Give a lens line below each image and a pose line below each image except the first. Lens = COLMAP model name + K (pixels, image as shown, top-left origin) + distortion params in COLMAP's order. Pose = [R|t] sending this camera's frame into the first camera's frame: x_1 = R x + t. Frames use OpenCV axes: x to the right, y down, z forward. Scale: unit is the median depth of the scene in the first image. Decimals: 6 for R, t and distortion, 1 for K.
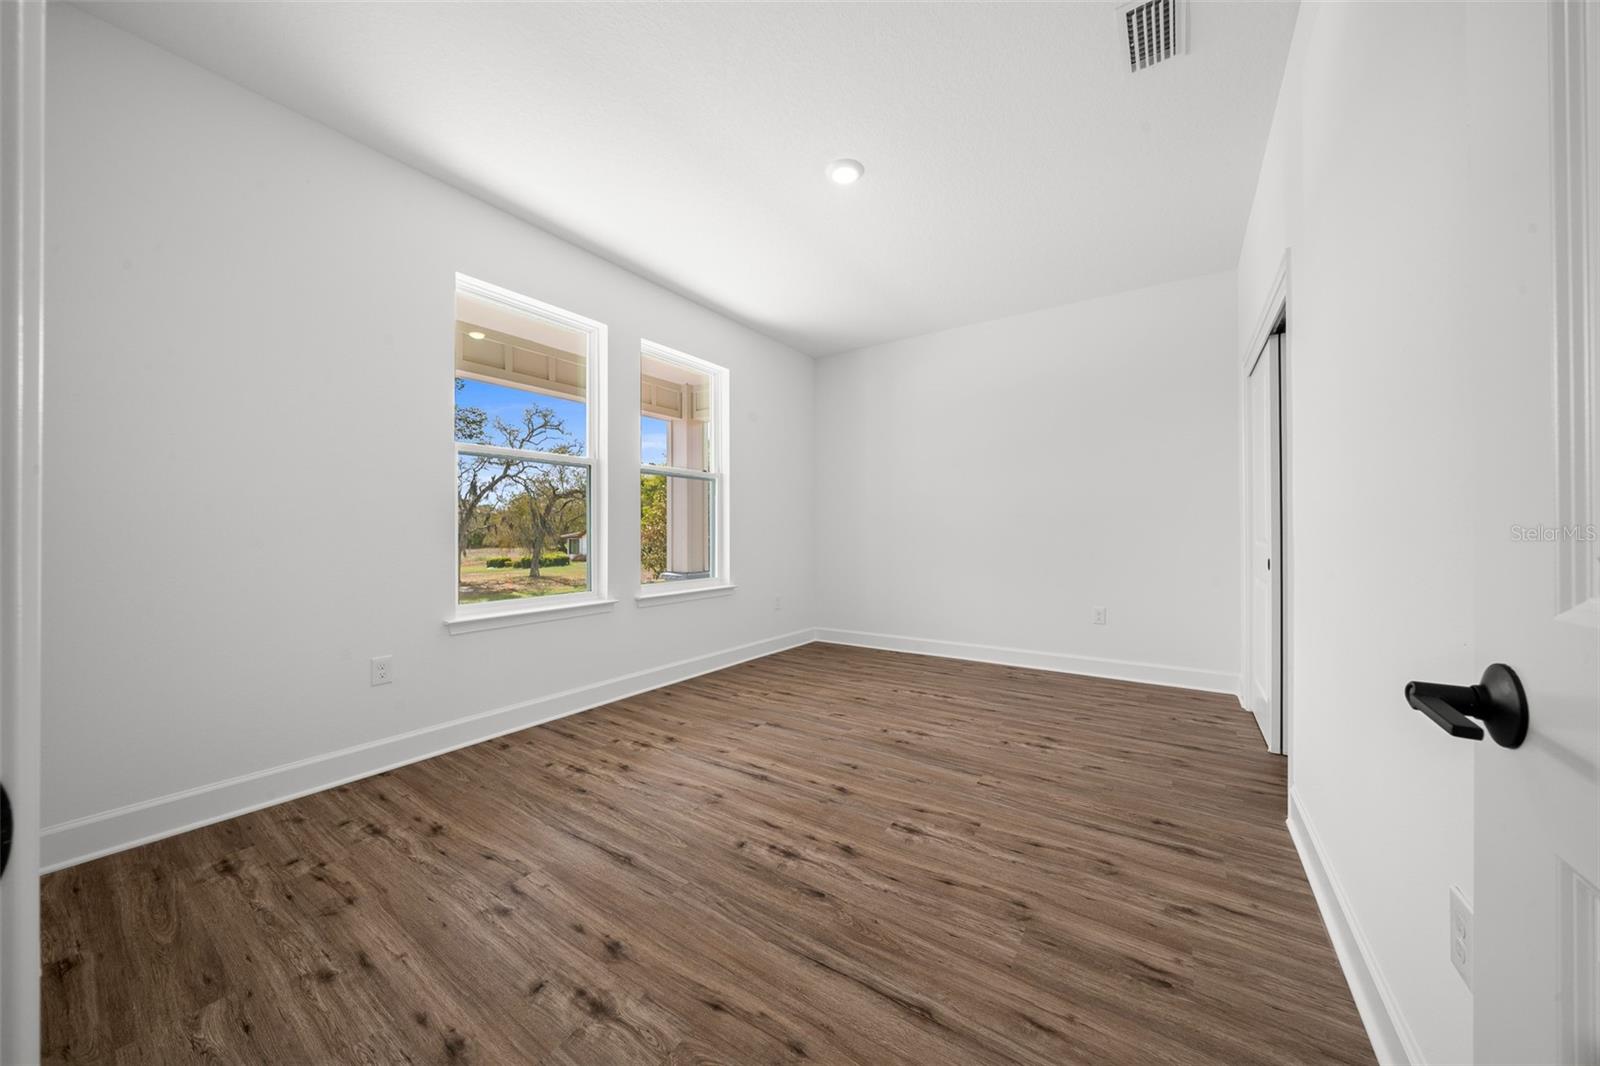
lens RADIAL K [[542.8, 0, 800.0], [0, 542.8, 533.0], [0, 0, 1]] dist [-0.008396, -0.000133]
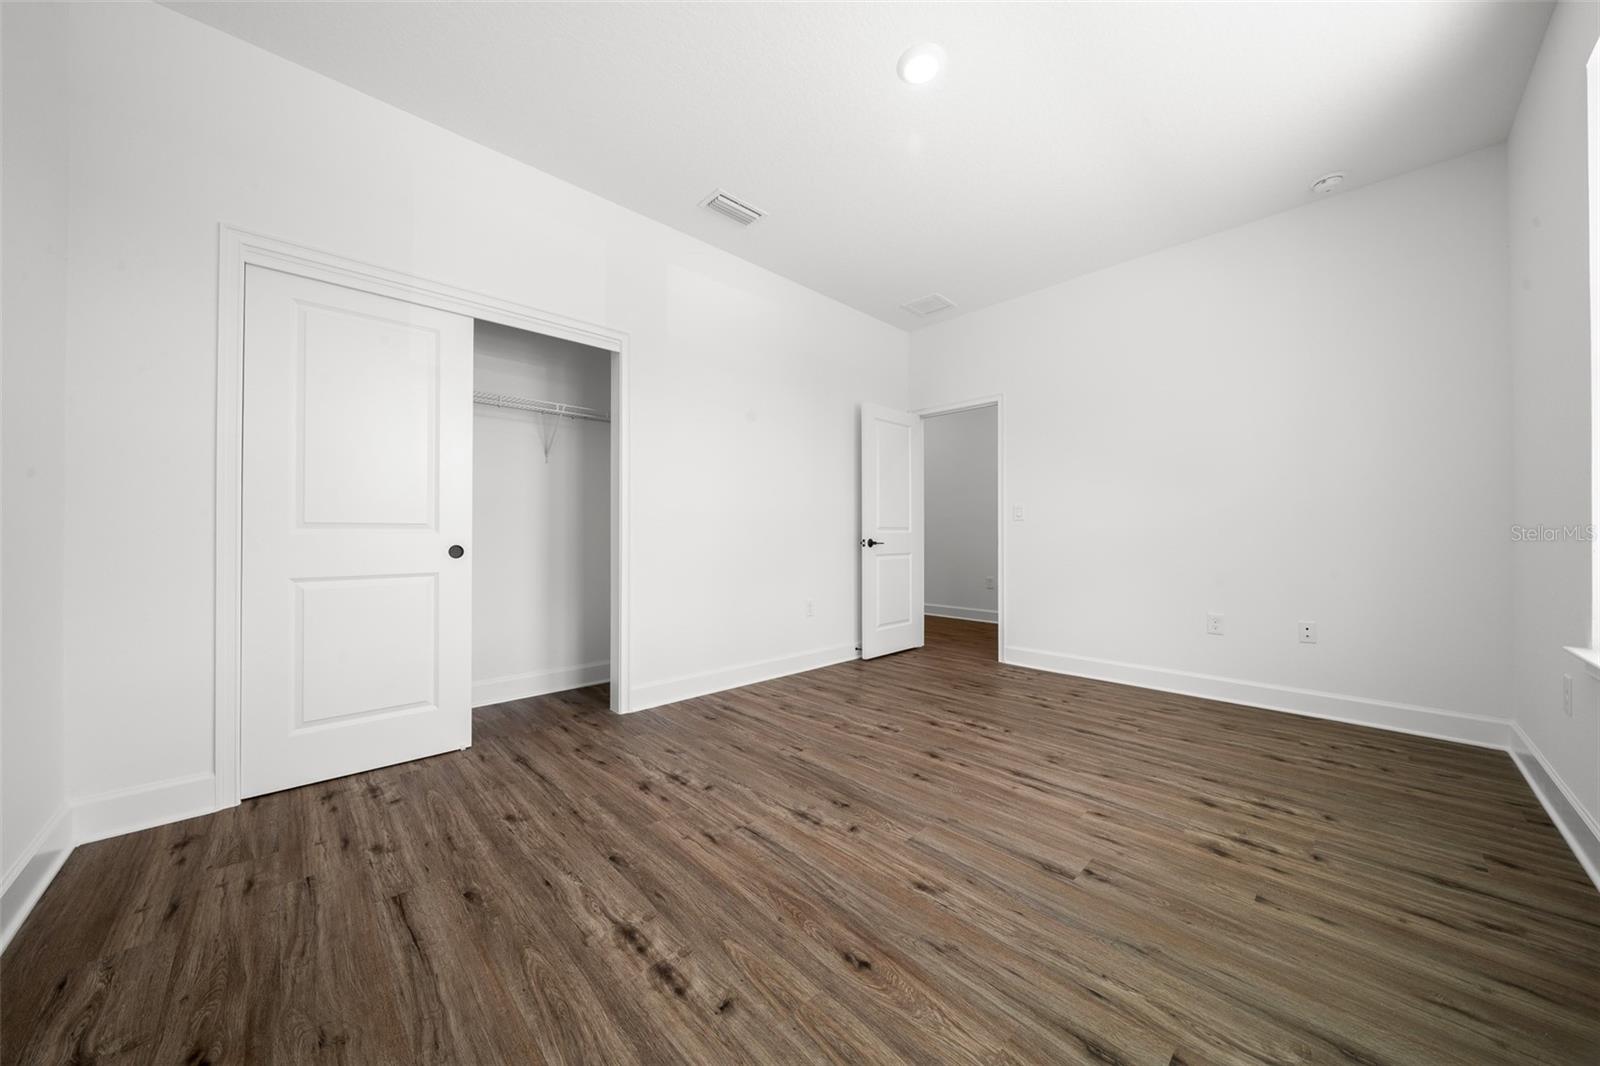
lens RADIAL K [[542.8, 0, 800.0], [0, 542.8, 533.0], [0, 0, 1]] dist [-0.008396, -0.000133]
pose [[-0.979043, 0.003958, 0.203617, 0.106427], [0.002920, 0.999981, -0.005399, 0.034875], [-0.203634, -0.004691, -0.979036, 1.935616]]
